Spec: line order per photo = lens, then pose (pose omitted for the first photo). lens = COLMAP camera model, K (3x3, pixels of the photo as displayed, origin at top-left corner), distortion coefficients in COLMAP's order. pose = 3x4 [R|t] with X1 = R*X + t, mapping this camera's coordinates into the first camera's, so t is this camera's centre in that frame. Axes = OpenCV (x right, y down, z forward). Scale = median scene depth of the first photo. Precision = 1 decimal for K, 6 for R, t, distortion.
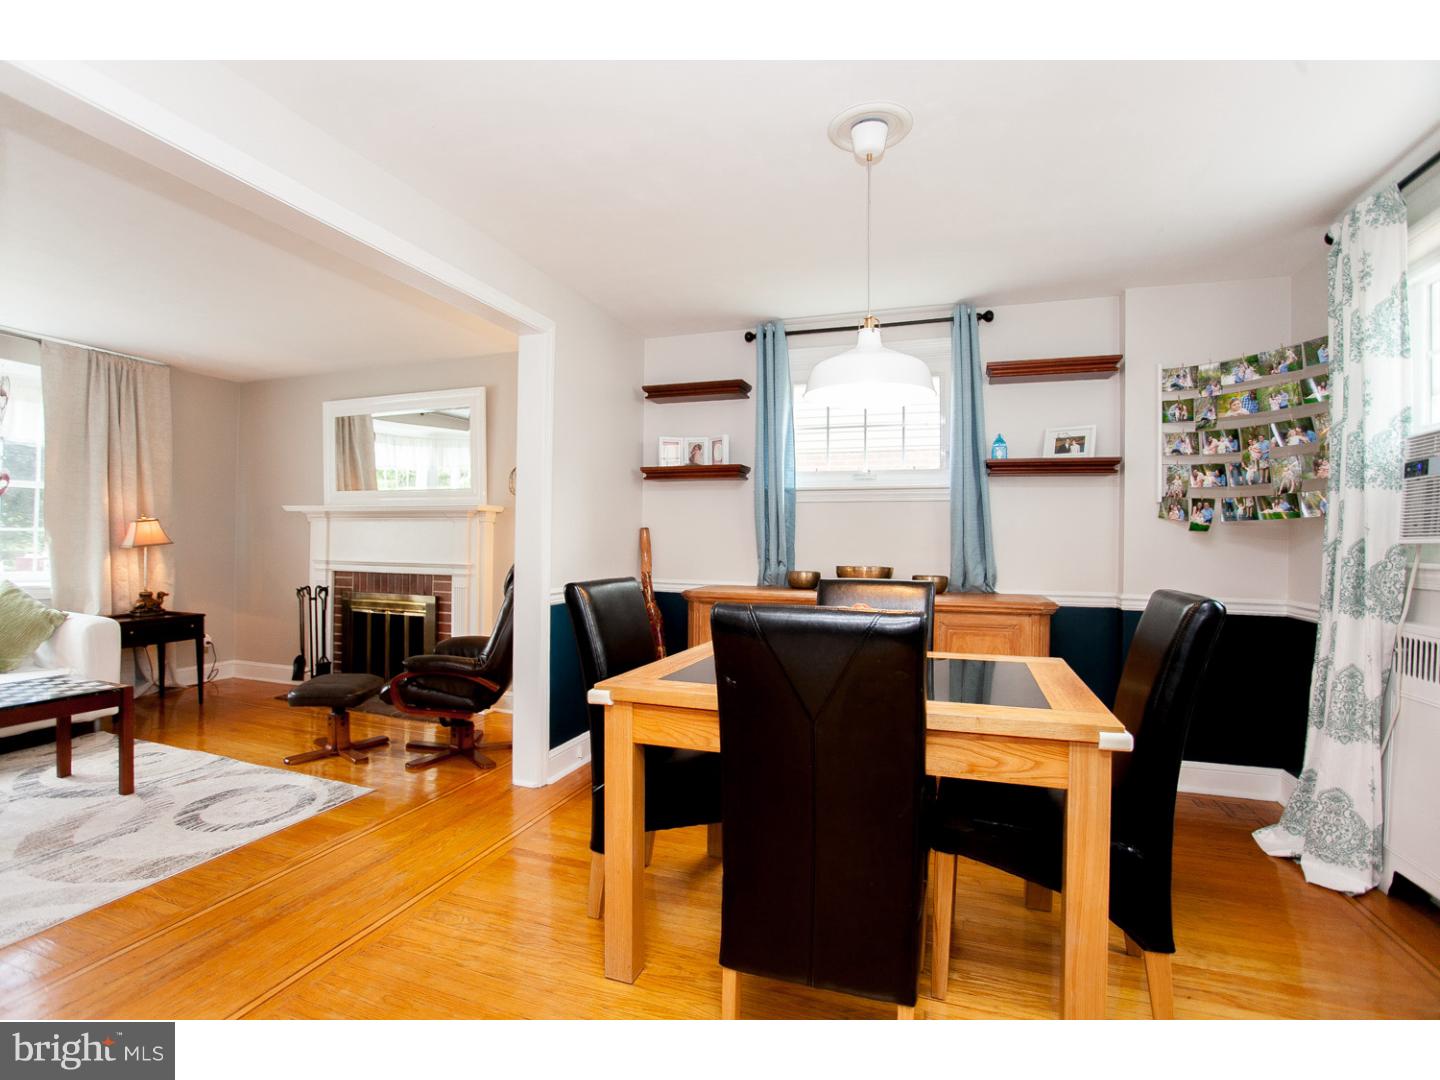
lens RADIAL K [[698.4, 0, 705.4], [0, 698.4, 542.6], [0, 0, 1]] dist [-0.079993, 0.035584]
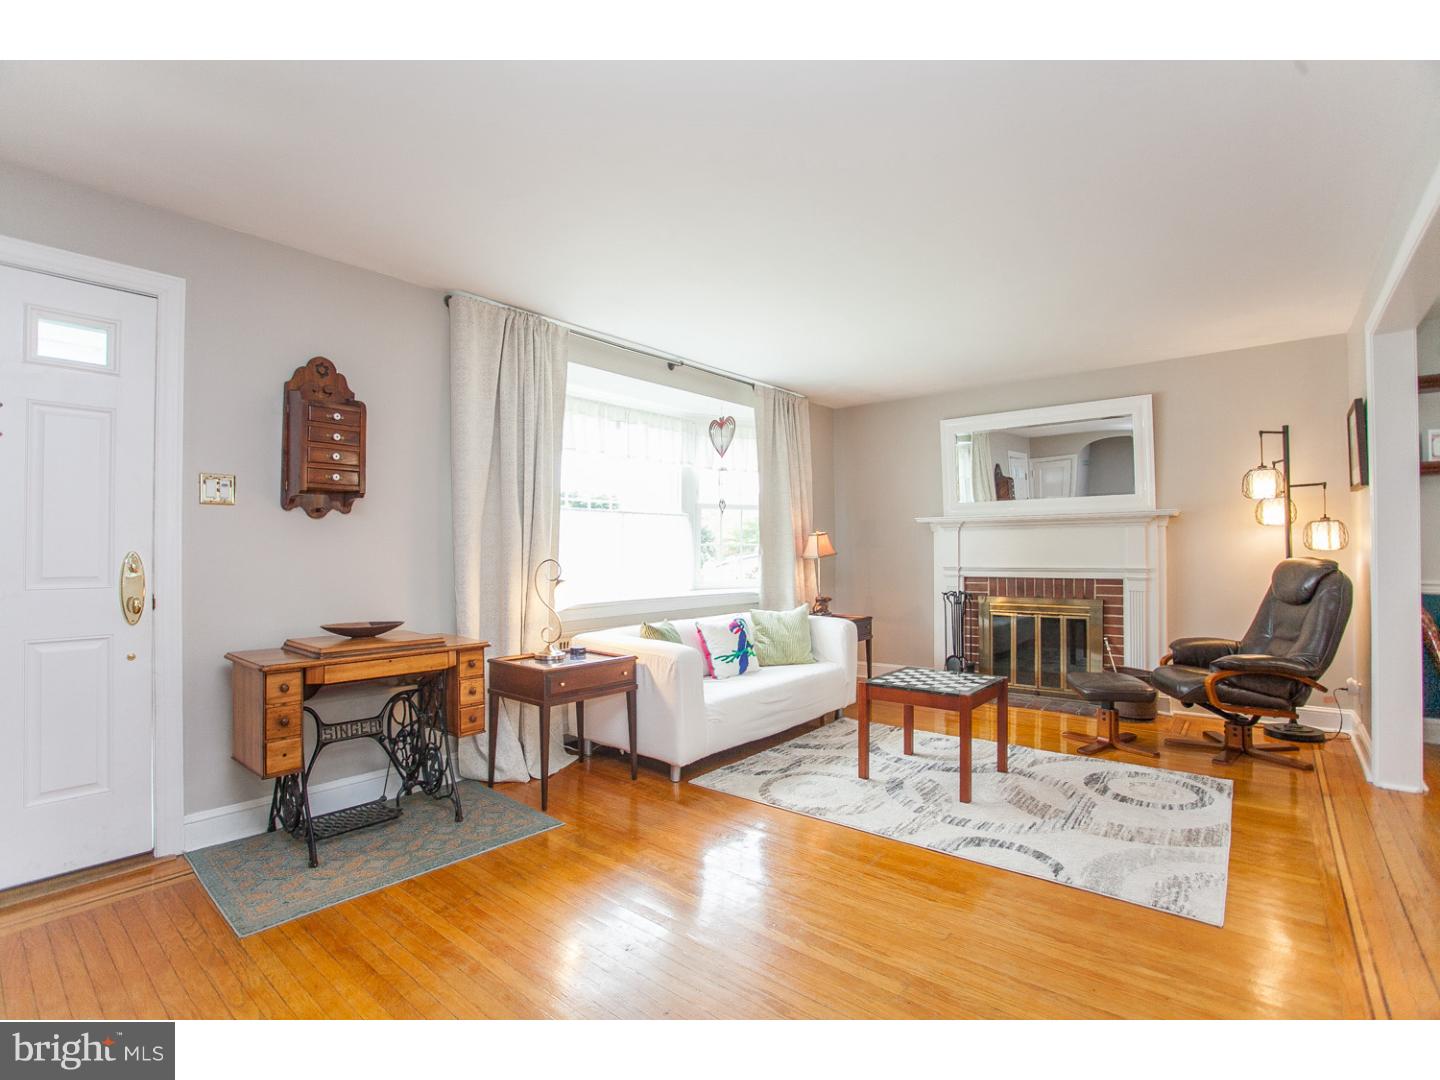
lens RADIAL K [[698.4, 0, 705.4], [0, 698.4, 542.6], [0, 0, 1]] dist [-0.079993, 0.035584]
pose [[0.938850, -0.022767, -0.343572, -0.609906], [0.019175, 0.999720, -0.013850, -0.005869], [0.343791, 0.006415, 0.939024, -0.177803]]
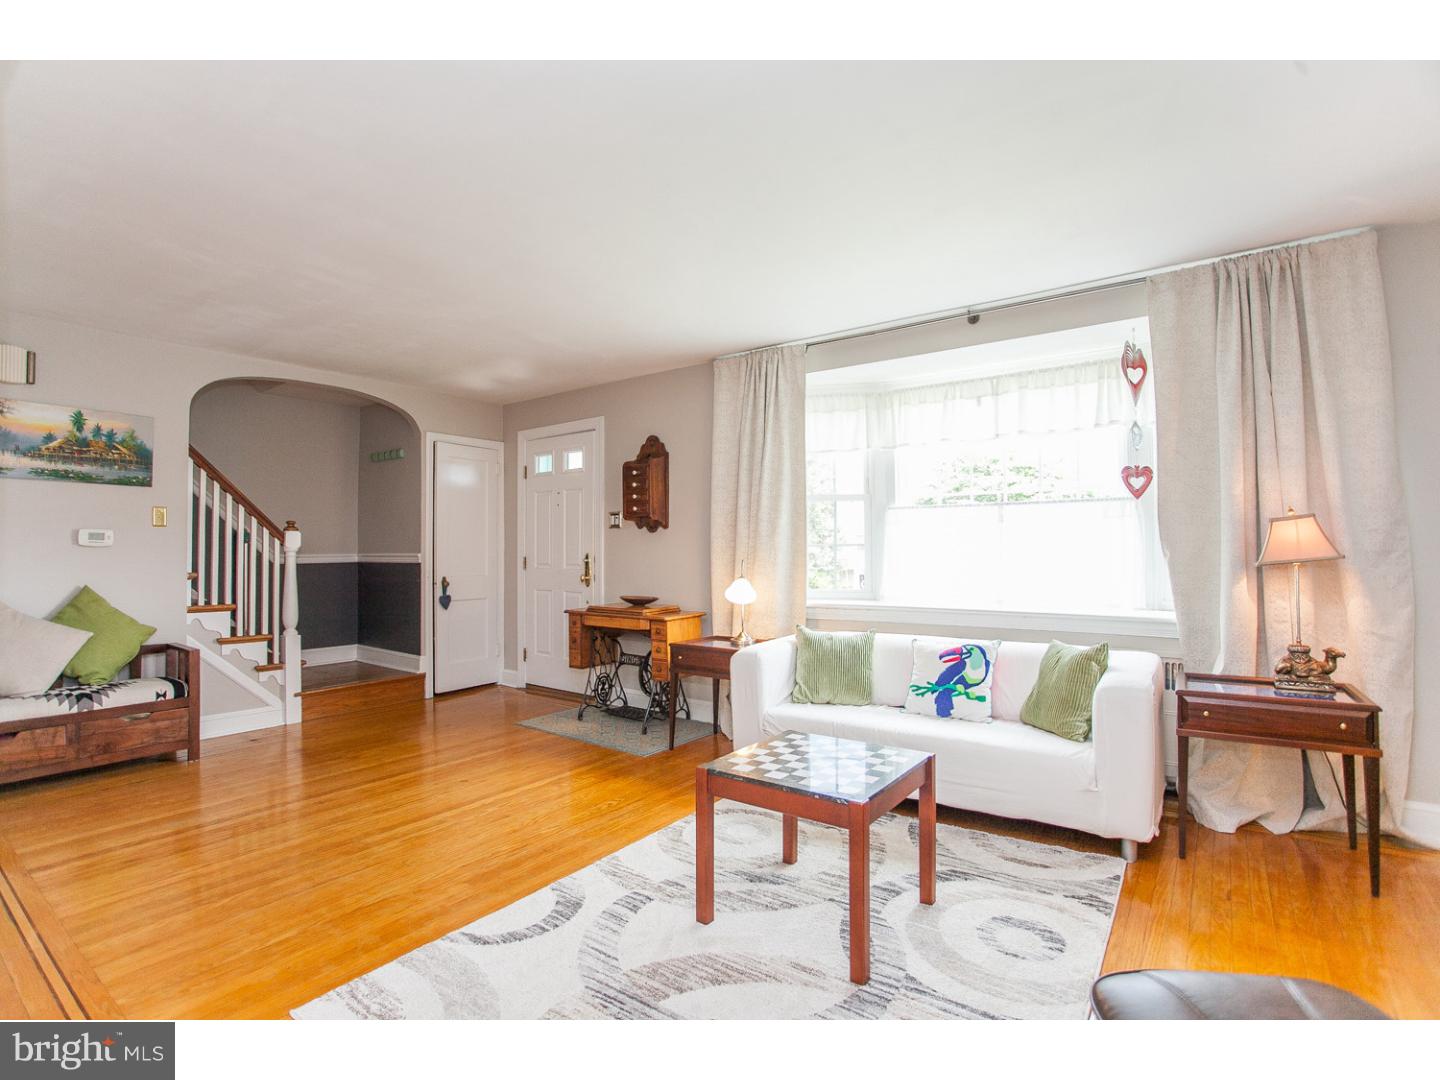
lens RADIAL K [[698.4, 0, 705.4], [0, 698.4, 542.6], [0, 0, 1]] dist [-0.079993, 0.035584]
pose [[-0.283555, -0.024397, -0.958646, -0.154984], [0.004532, 0.999631, -0.026781, 0.000557], [0.958945, -0.011938, -0.283339, 0.679018]]
